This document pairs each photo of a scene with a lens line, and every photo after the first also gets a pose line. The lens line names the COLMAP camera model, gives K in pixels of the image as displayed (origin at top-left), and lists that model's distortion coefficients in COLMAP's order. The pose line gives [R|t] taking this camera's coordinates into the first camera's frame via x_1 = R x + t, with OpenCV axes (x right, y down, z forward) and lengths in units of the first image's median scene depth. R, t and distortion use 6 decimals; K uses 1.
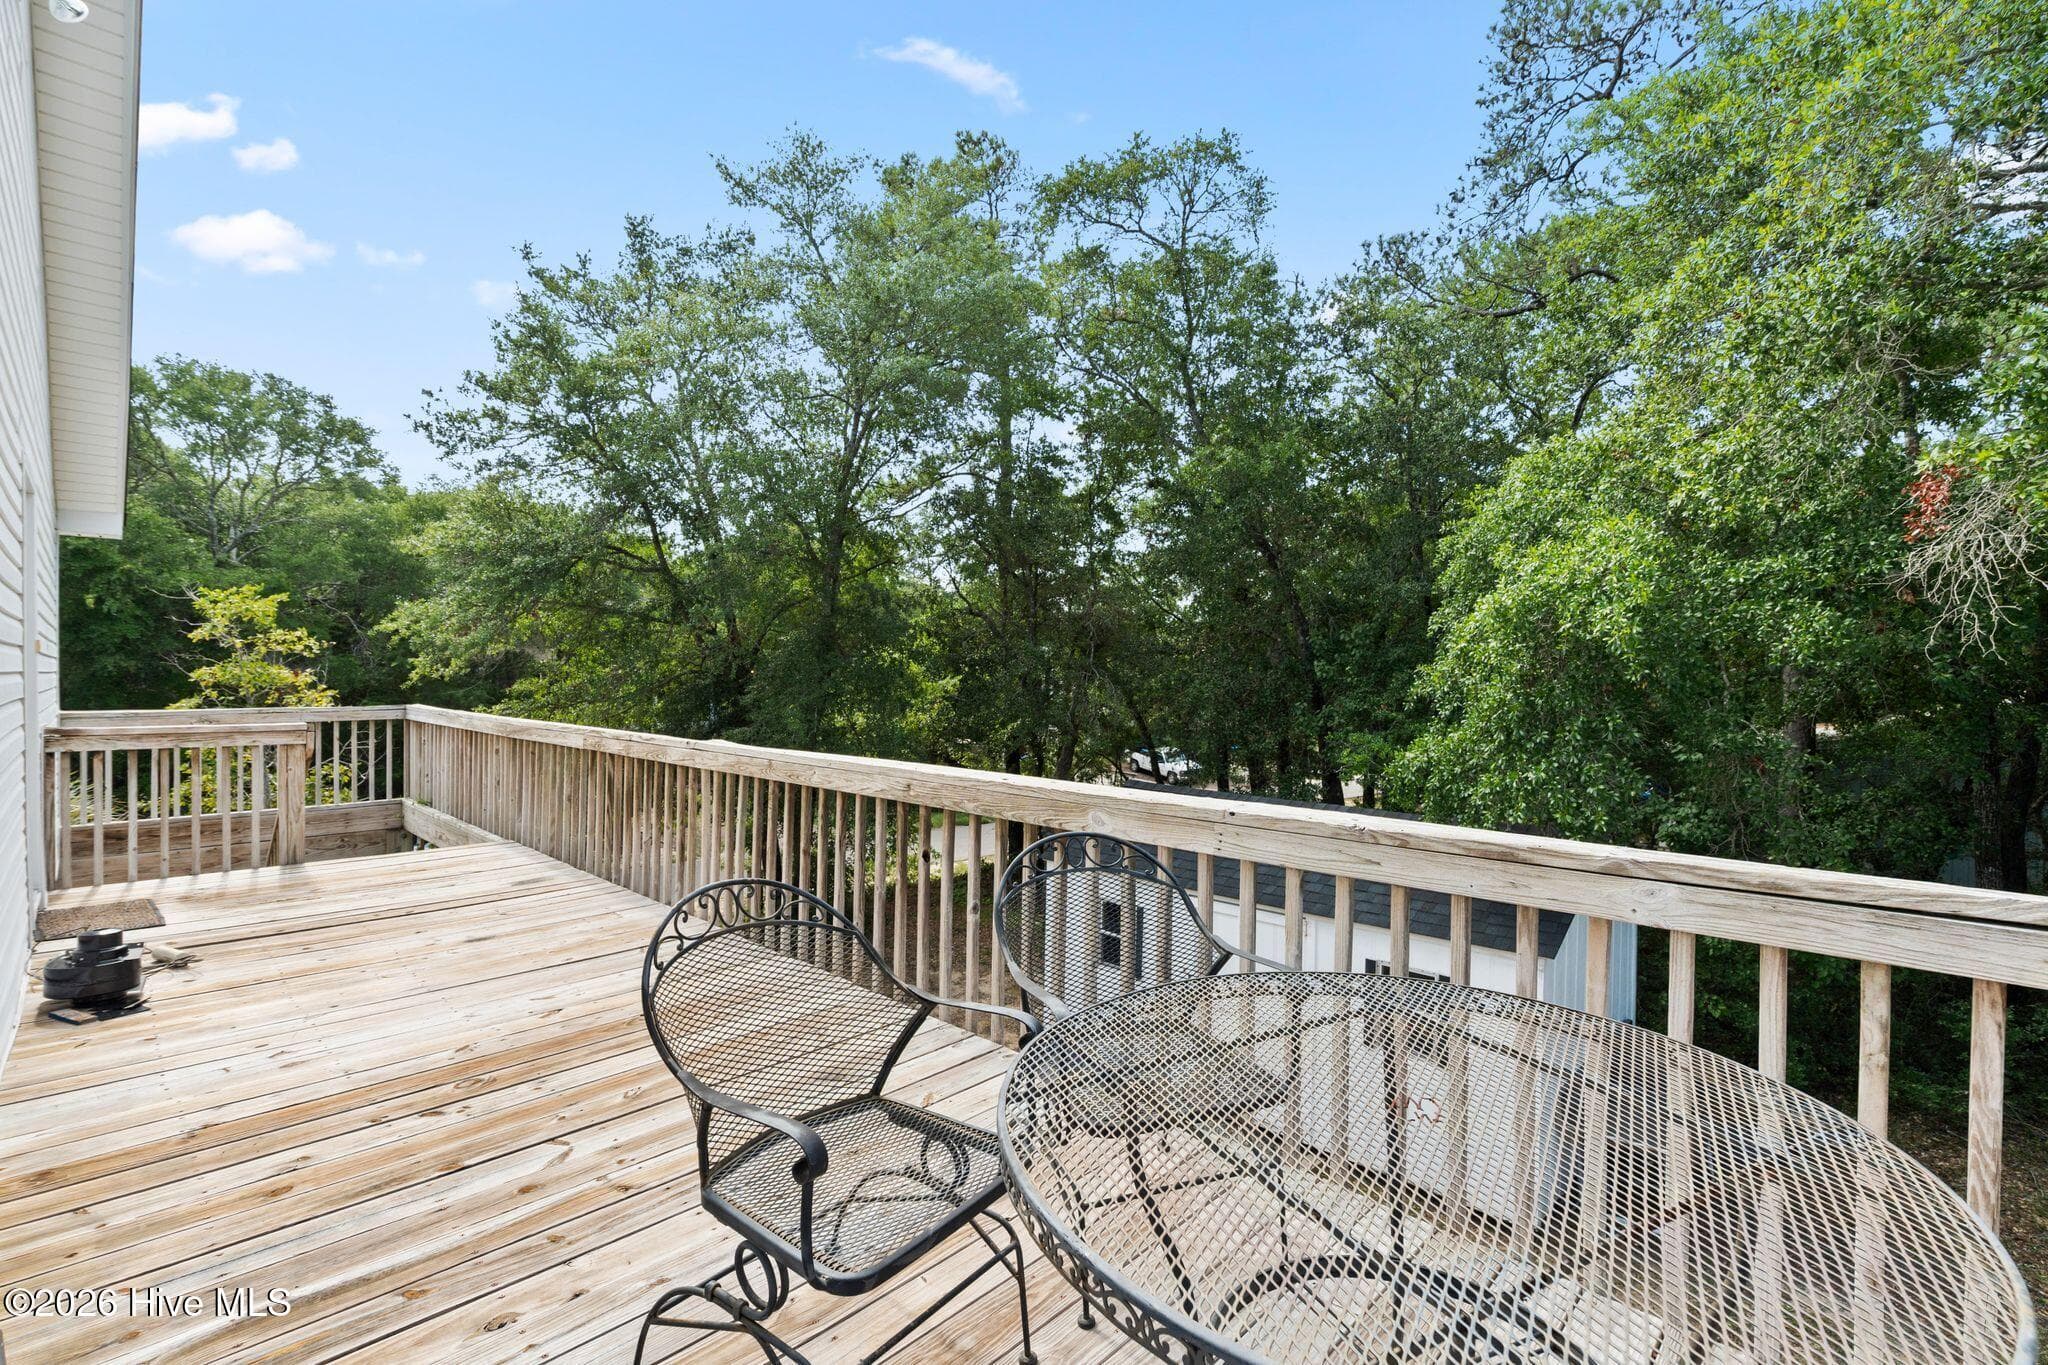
lens RADIAL K [[954.7, 0, 1029.4], [0, 954.7, 677.0], [0, 0, 1]] dist [-0.001480, -0.000502]
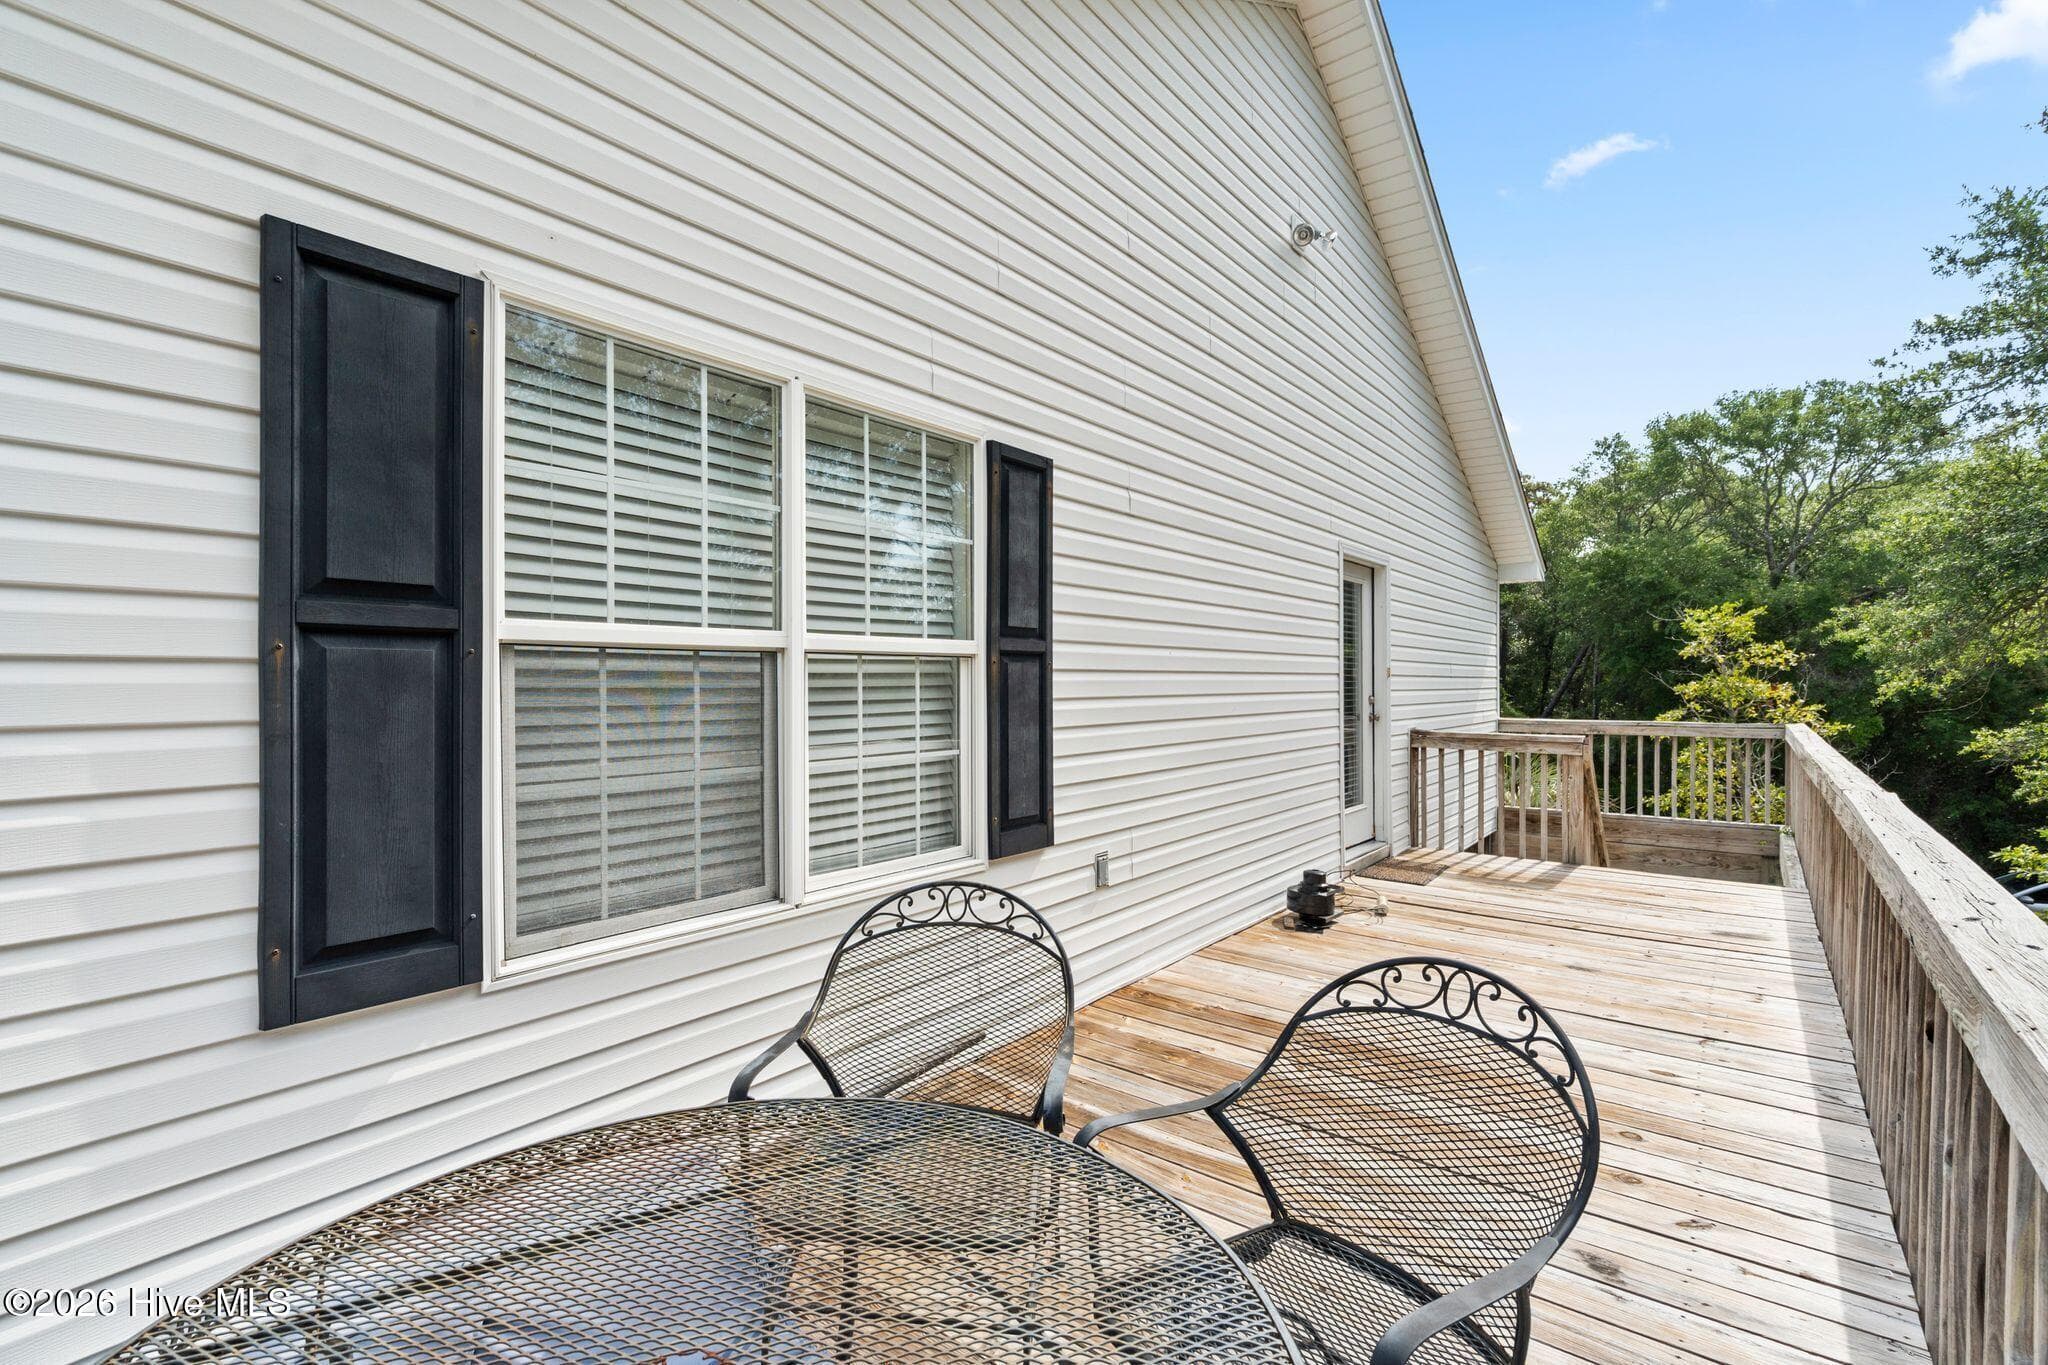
lens RADIAL K [[928.9, 0, 1019.5], [0, 928.9, 684.5], [0, 0, 1]] dist [-0.003287, -0.000572]
pose [[0.101628, -0.000411, -0.994822, 0.107832], [-0.003180, 0.999995, -0.000738, -0.003677], [0.994817, 0.003239, 0.101626, 0.129790]]
